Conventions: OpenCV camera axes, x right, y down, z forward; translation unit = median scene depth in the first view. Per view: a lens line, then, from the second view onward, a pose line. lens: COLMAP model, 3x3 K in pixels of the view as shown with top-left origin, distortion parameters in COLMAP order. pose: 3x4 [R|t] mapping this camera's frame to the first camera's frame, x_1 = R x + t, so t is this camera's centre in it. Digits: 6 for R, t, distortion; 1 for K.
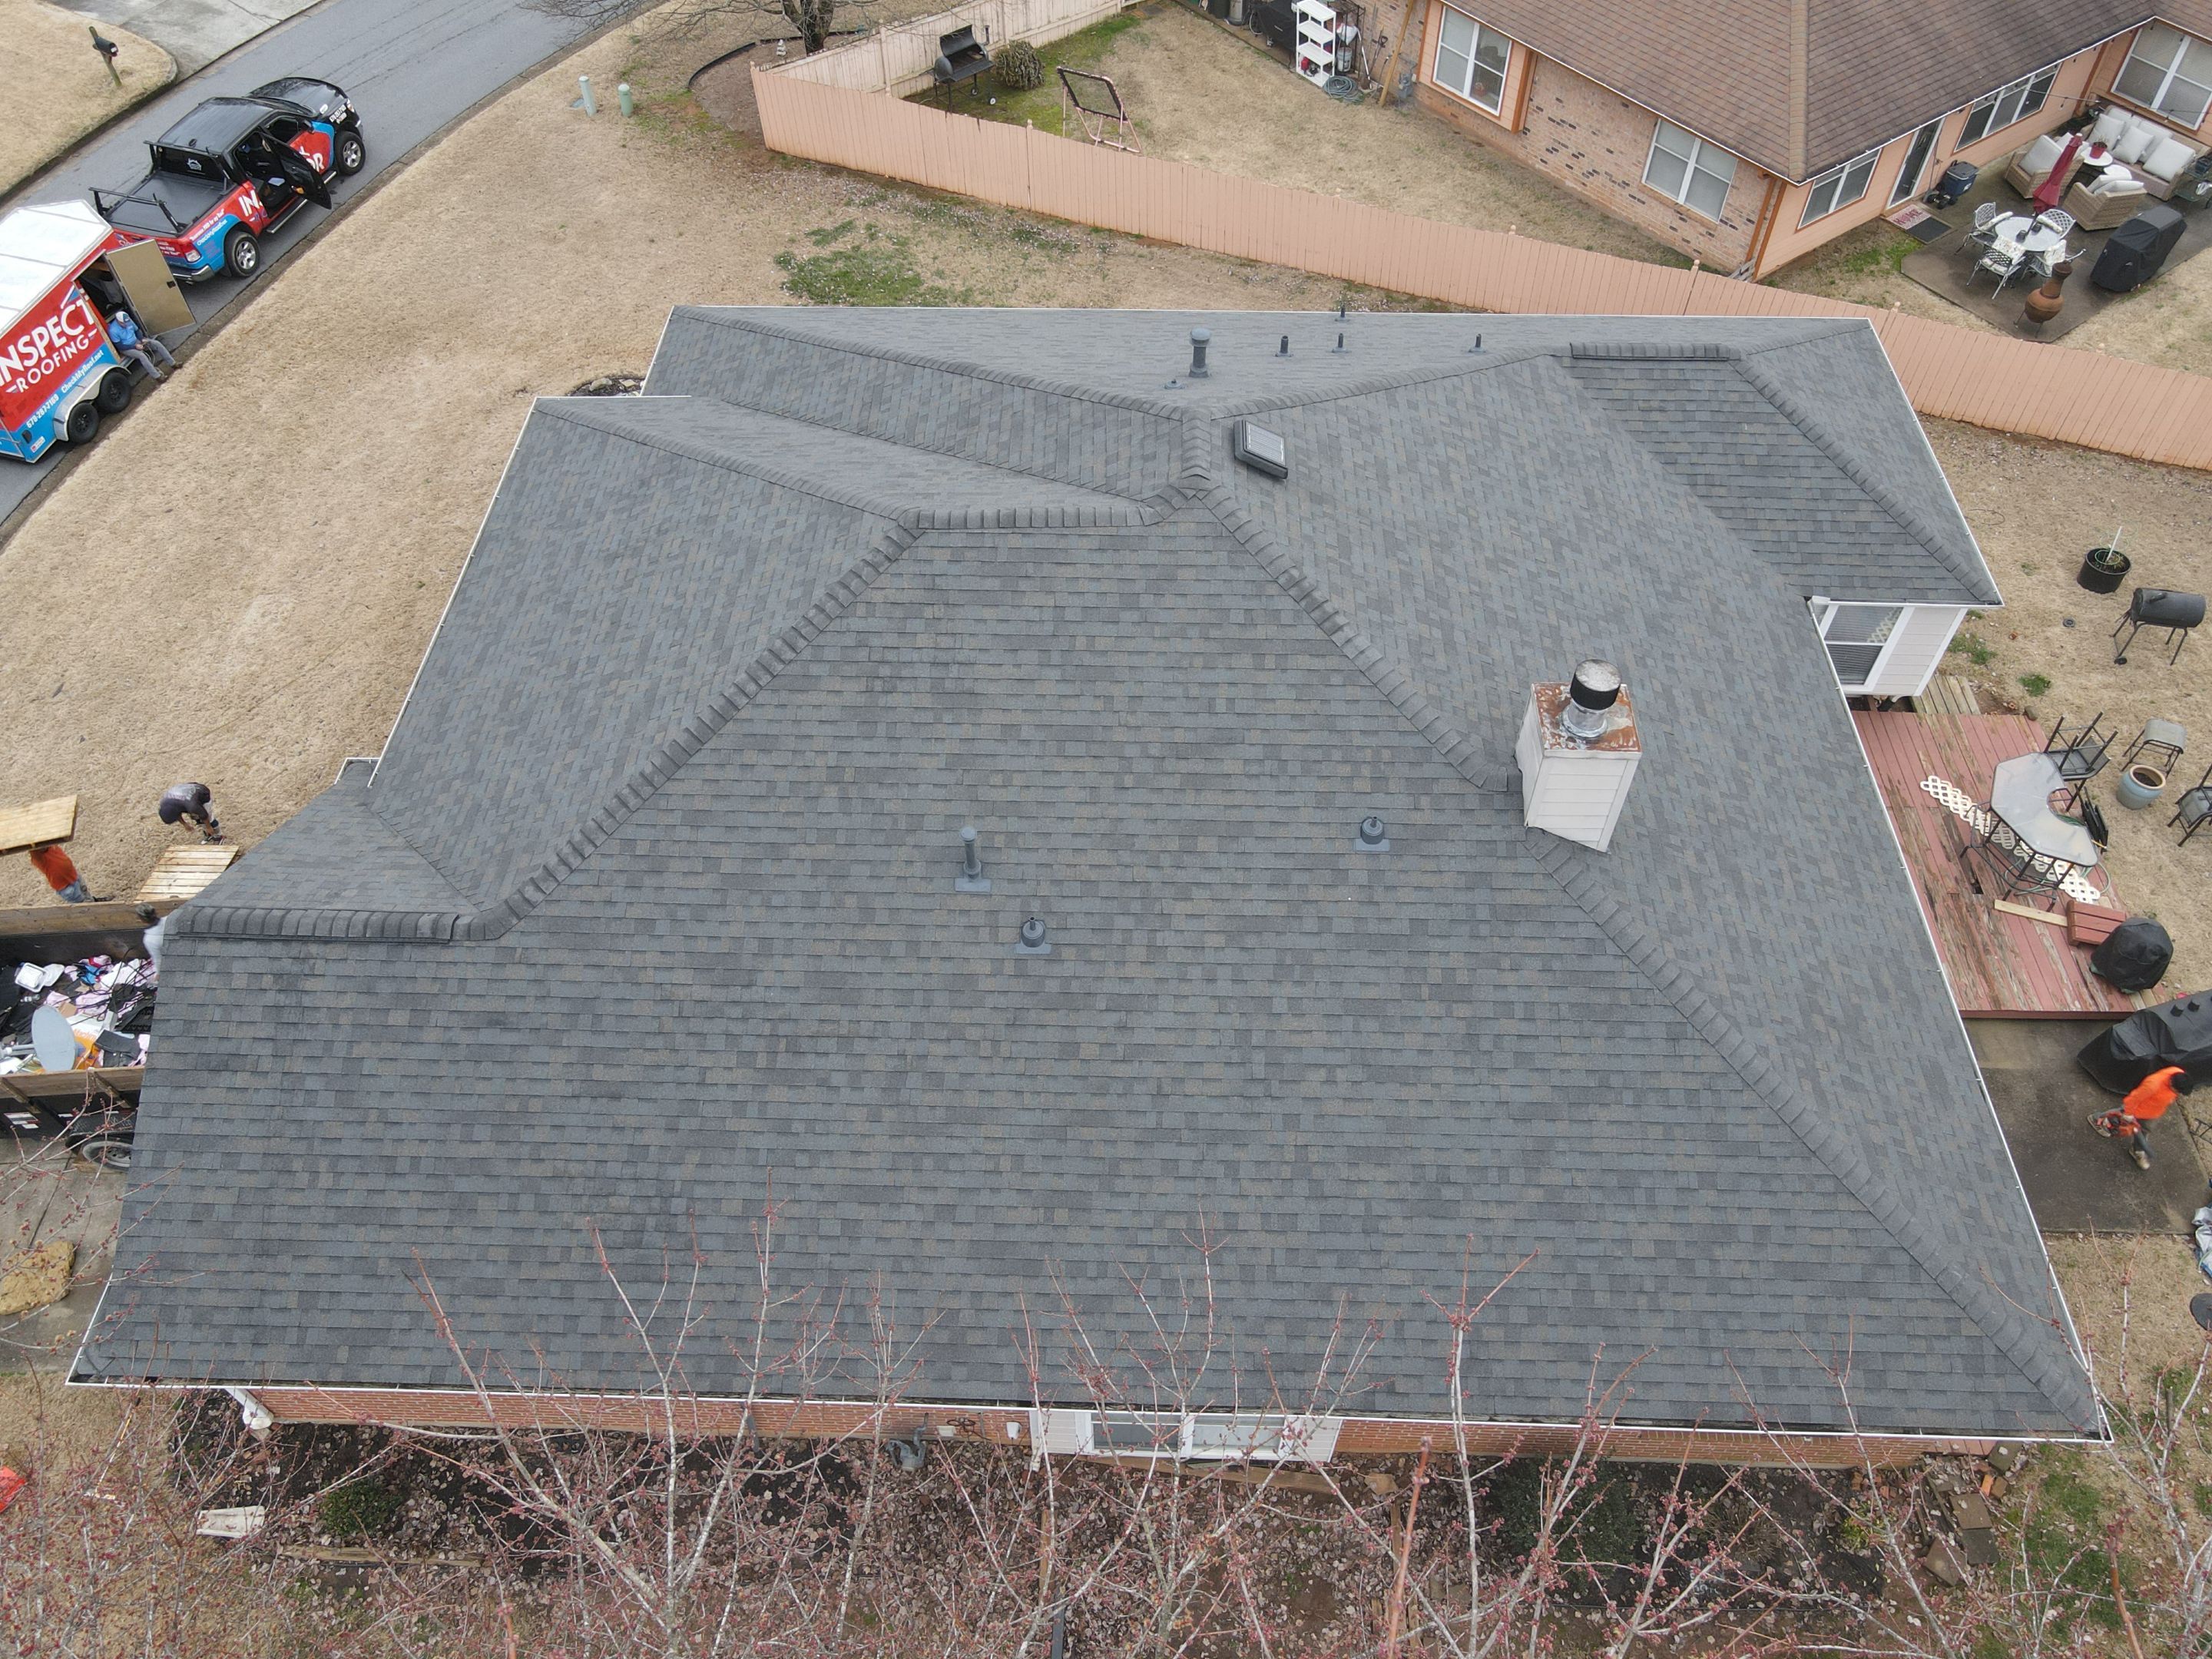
lens RADIAL K [[1625.1, 0, 1104.2], [0, 1625.1, 814.2], [0, 0, 1]] dist [0.008994, 0.009269]
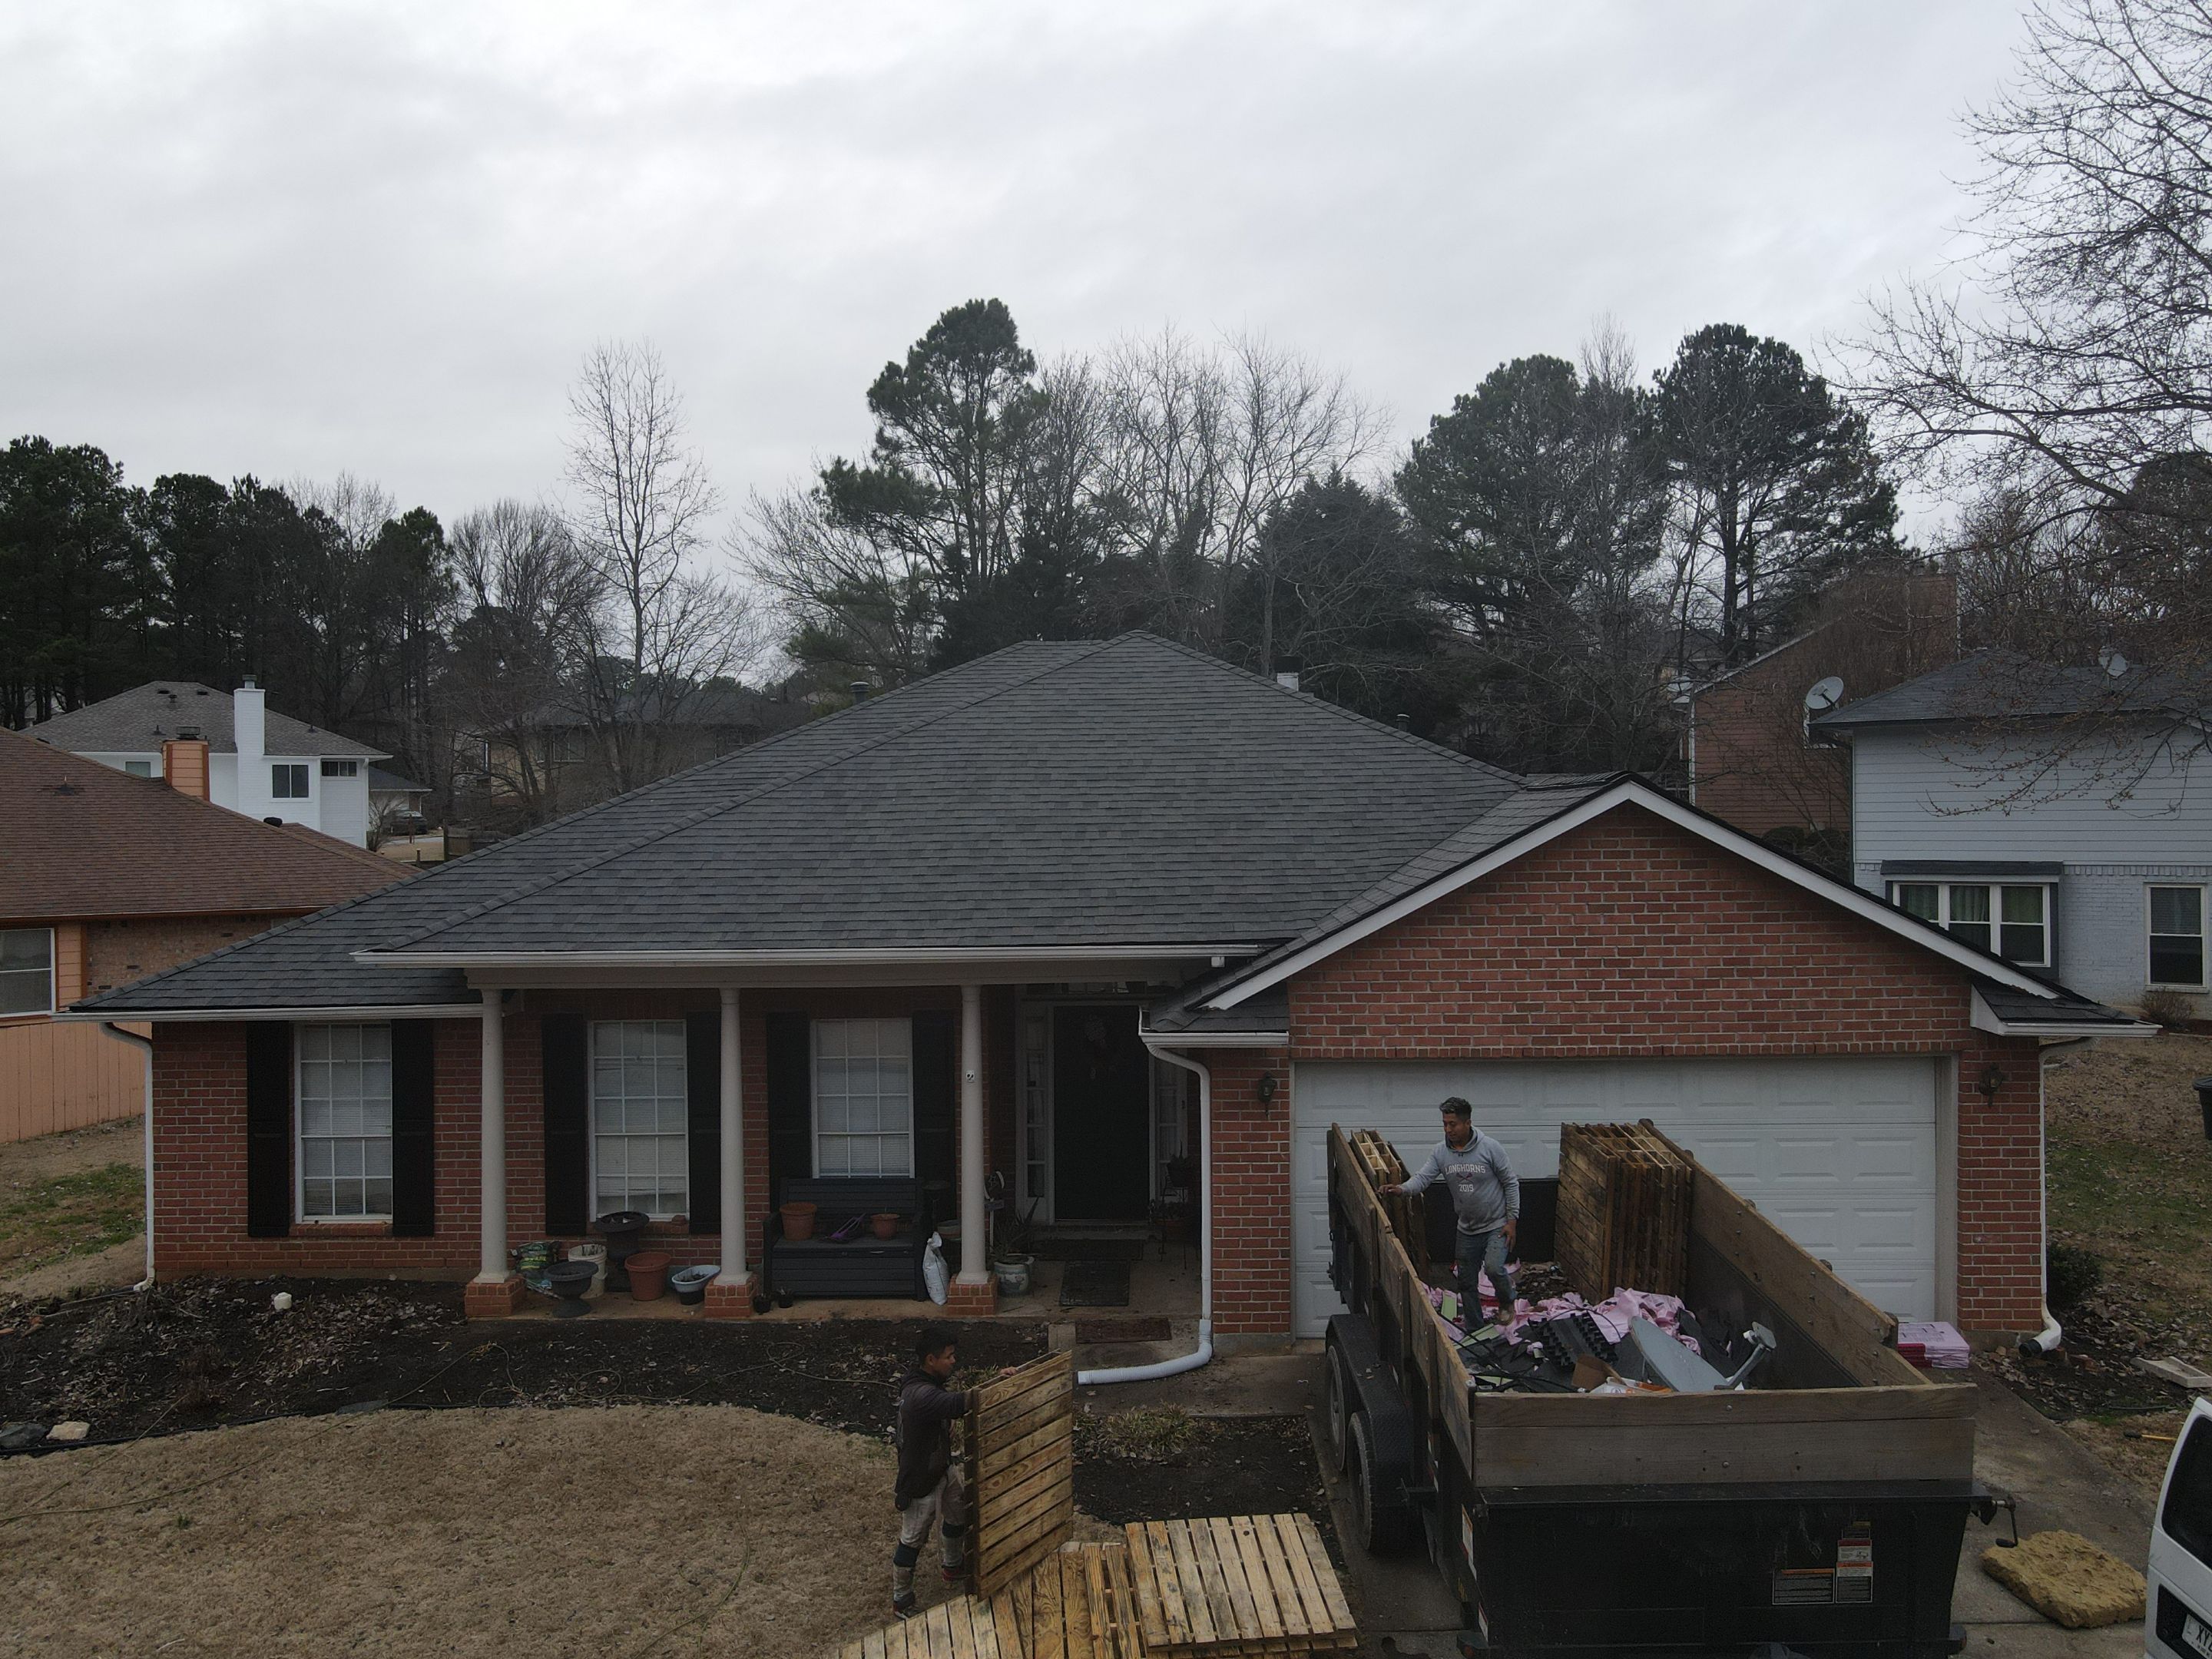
lens RADIAL K [[1625.1, 0, 1113.4], [0, 1625.1, 817.2], [0, 0, 1]] dist [0.008994, 0.009269]
pose [[-0.009924, 0.002784, 0.999947, -0.757387], [0.772513, 0.634971, 0.005899, -0.068447], [-0.634921, 0.772531, -0.008452, 0.655834]]
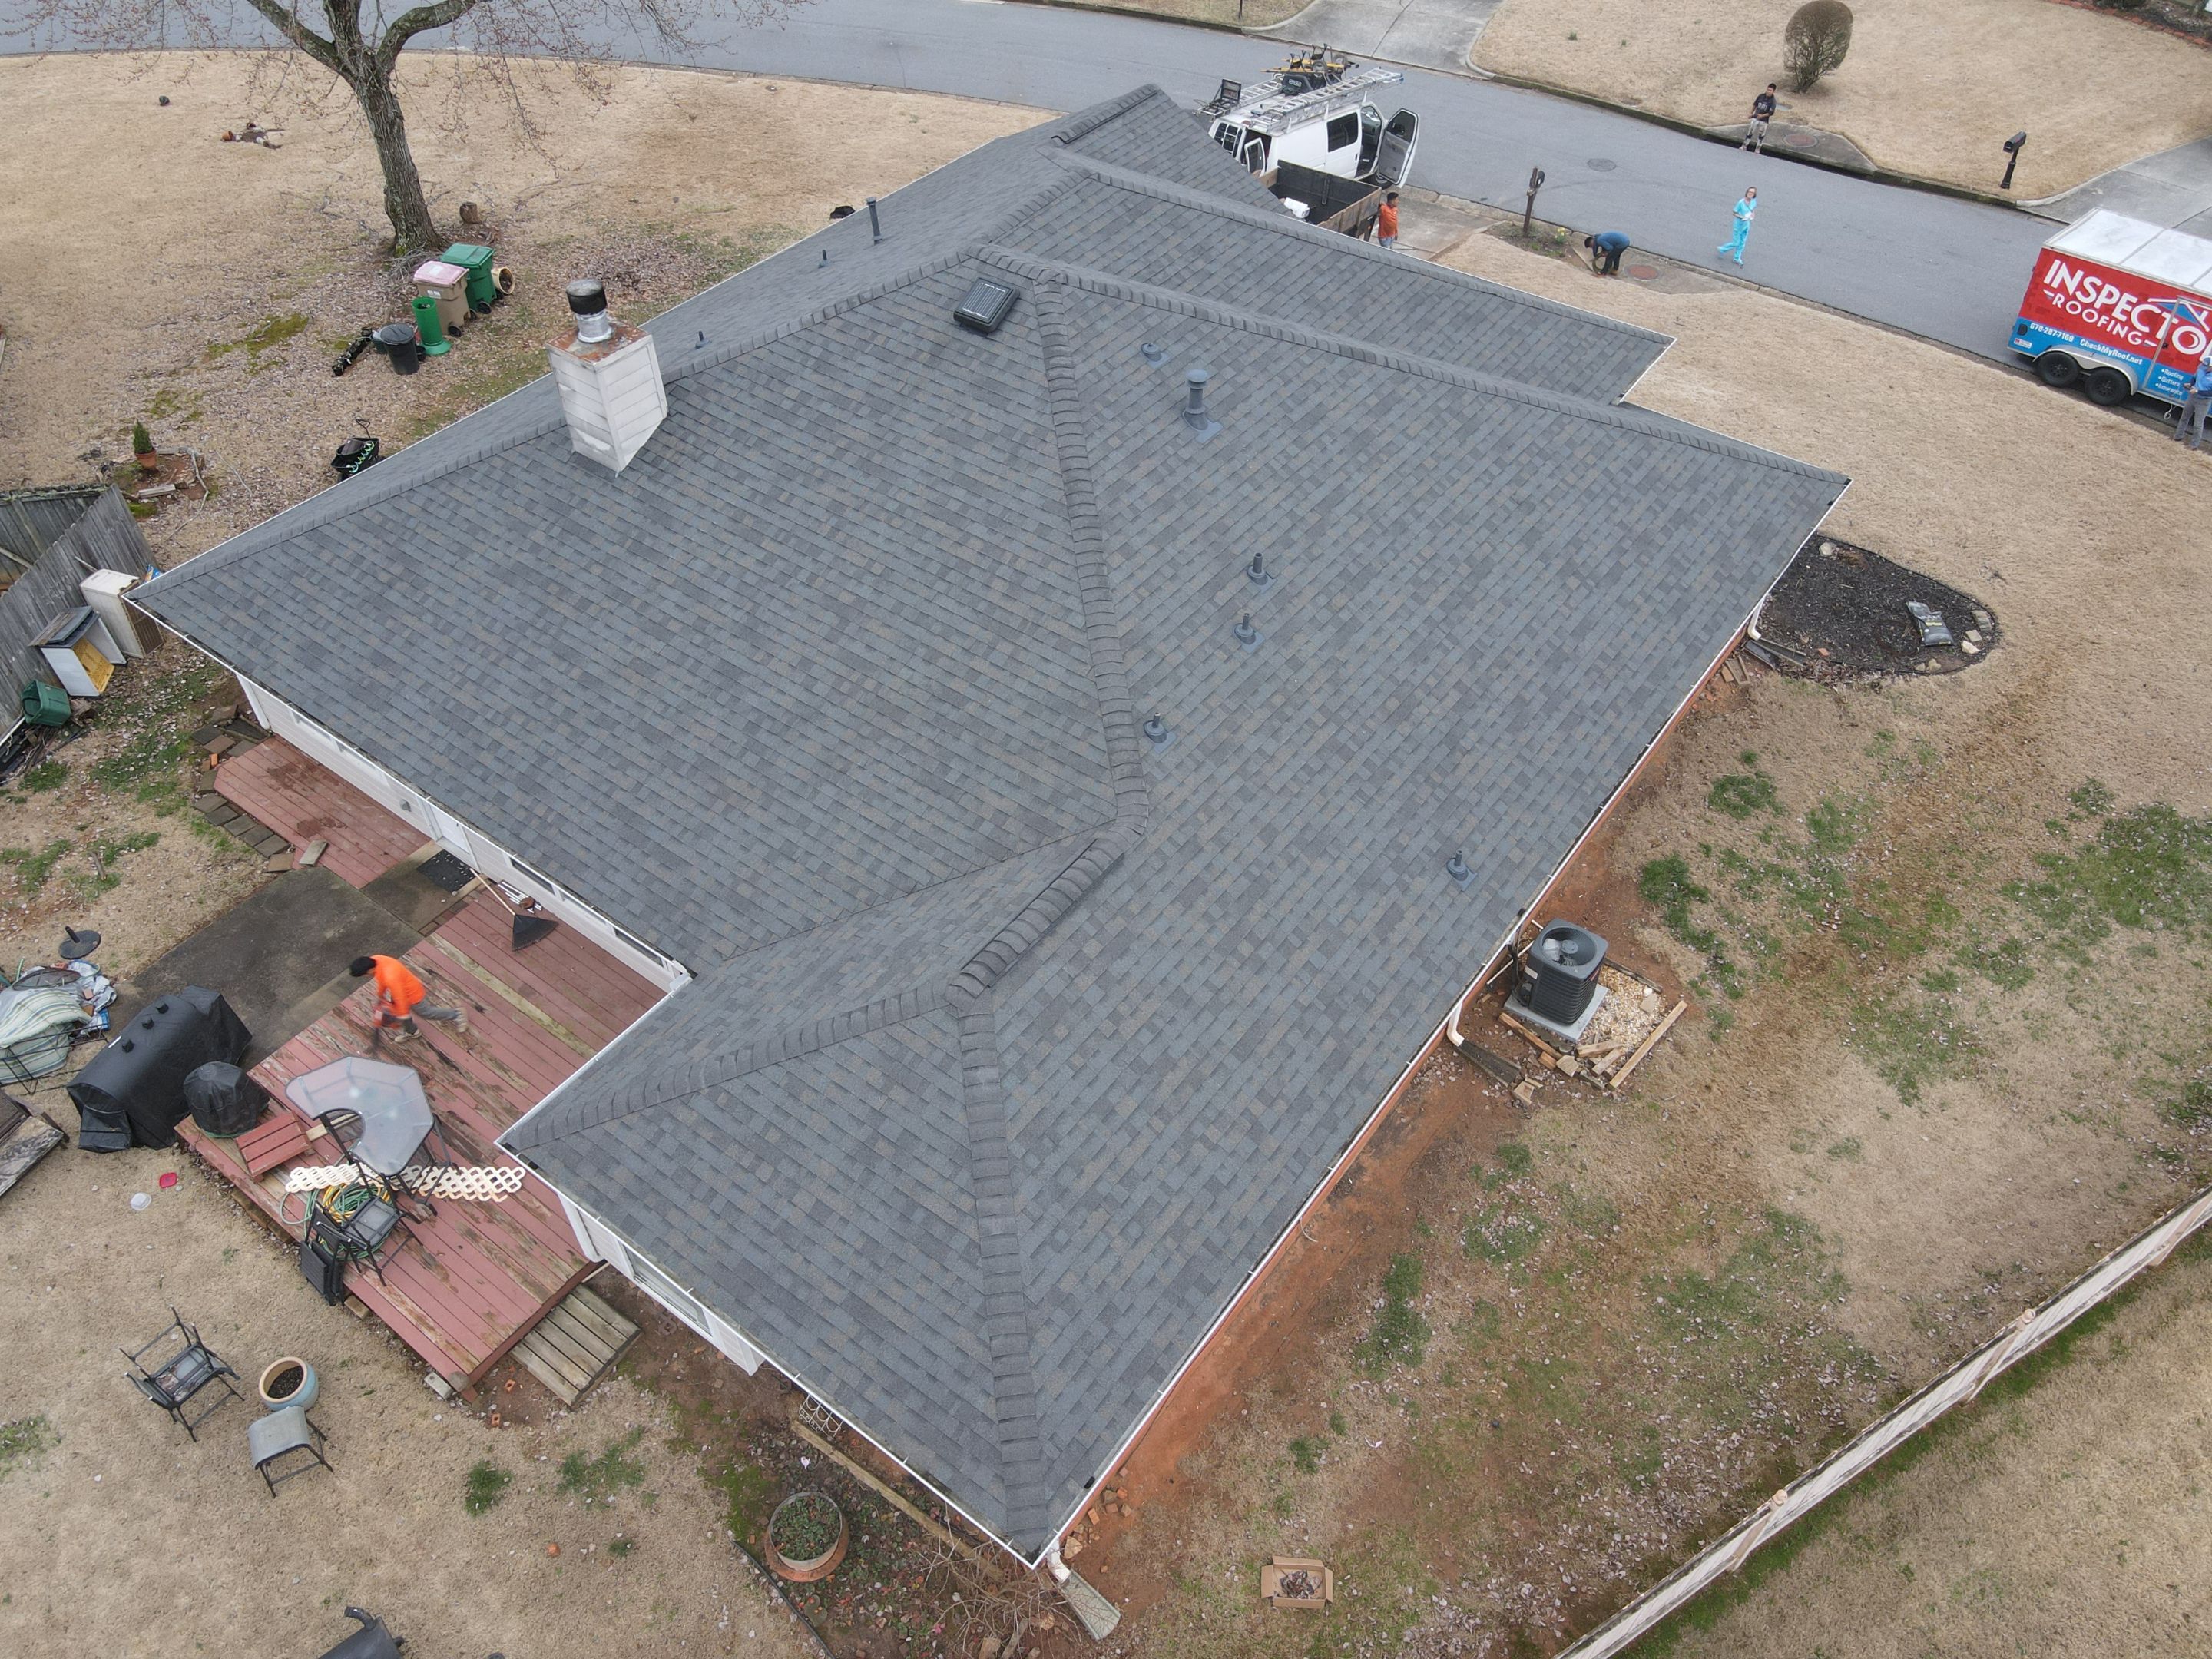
lens RADIAL K [[1625.1, 0, 1103.5], [0, 1625.1, 807.2], [0, 0, 1]] dist [0.008994, 0.009269]
pose [[-0.573683, 0.584524, -0.573777, 0.541448], [-0.621002, 0.146377, 0.770020, -0.657221], [0.534083, 0.798064, 0.279016, 0.613161]]
